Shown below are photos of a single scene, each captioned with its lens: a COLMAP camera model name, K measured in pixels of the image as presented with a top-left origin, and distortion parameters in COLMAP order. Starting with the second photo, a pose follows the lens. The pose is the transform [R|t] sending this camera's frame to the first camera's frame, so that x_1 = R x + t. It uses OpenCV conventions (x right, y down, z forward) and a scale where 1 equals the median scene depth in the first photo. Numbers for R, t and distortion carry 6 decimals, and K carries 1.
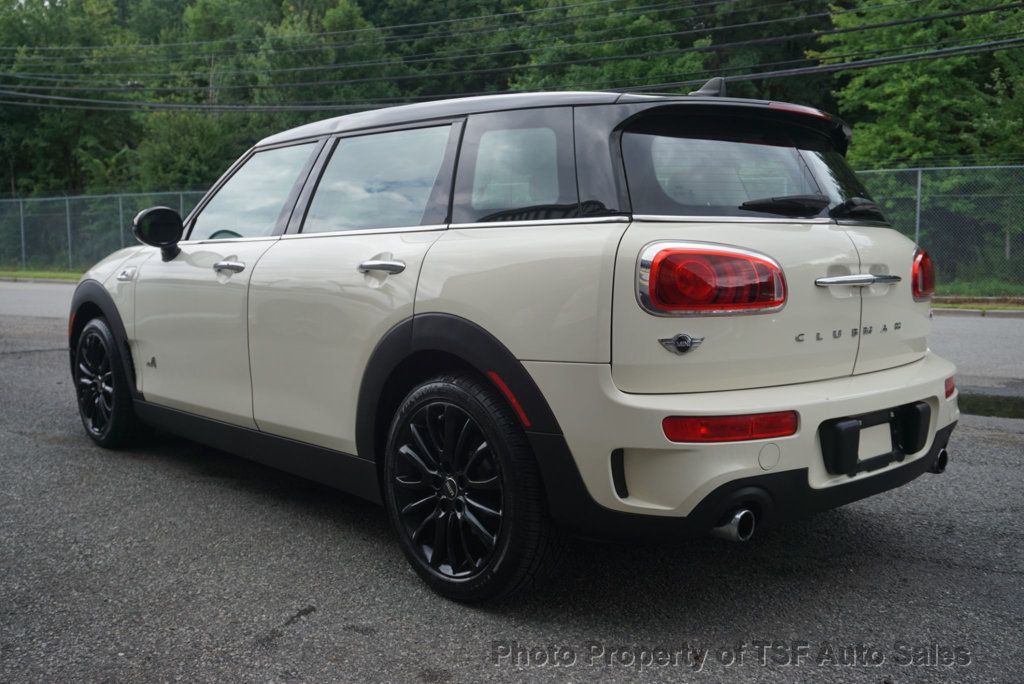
lens RADIAL K [[970.3, 0, 511.7], [0, 970.3, 344.3], [0, 0, 1]] dist [0.001399, 0.000000]
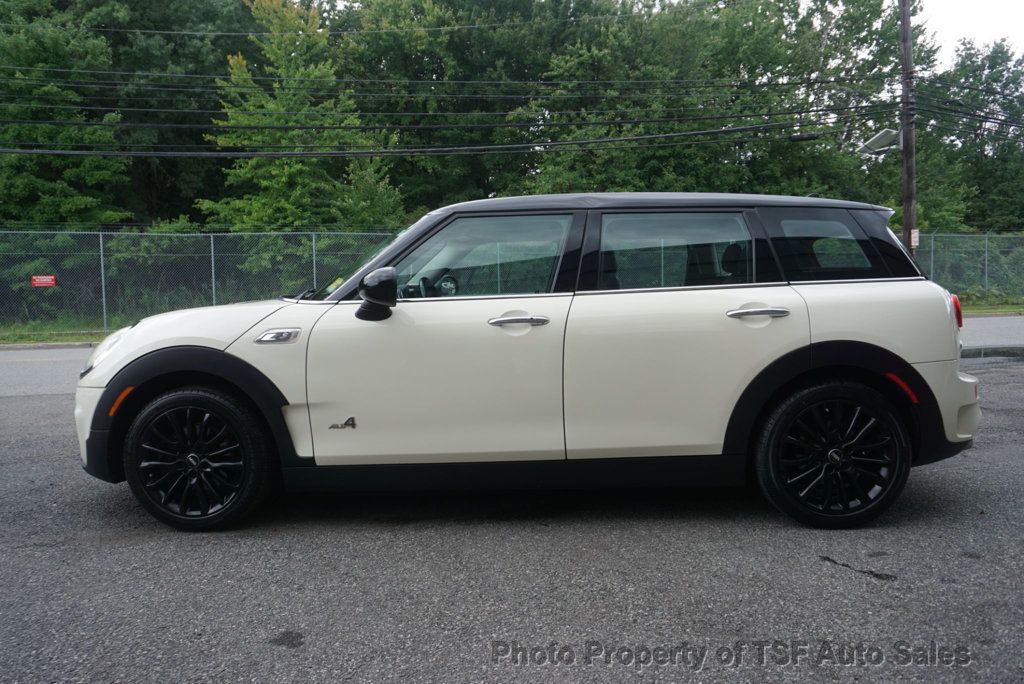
lens RADIAL K [[768.7, 0, 505.4], [0, 768.7, 340.8], [0, 0, 1]] dist [-0.033101, 0.015965]
pose [[0.687076, -0.066809, 0.723507, -0.163450], [0.091068, 0.995830, 0.005473, -0.010845], [-0.720855, 0.062128, 0.690295, 0.069525]]
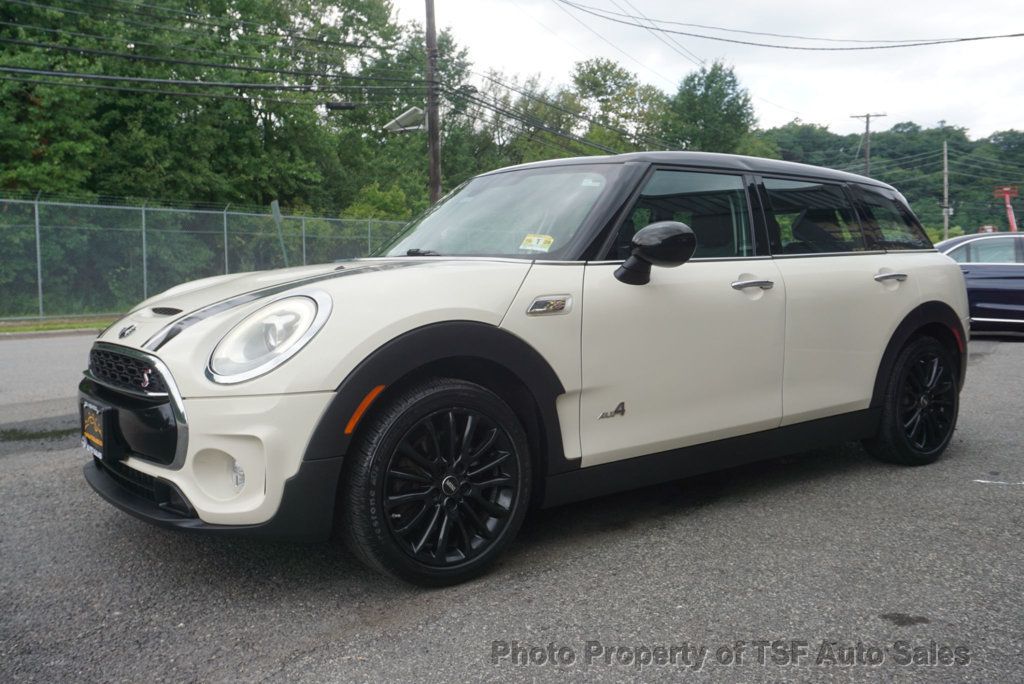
lens RADIAL K [[940.4, 0, 519.9], [0, 940.4, 332.4], [0, 0, 1]] dist [0.001183, 0.000000]
pose [[0.043821, -0.067872, 0.996731, -0.230506], [0.109121, 0.992046, 0.062756, -0.020774], [-0.993062, 0.106014, 0.050878, 0.209756]]
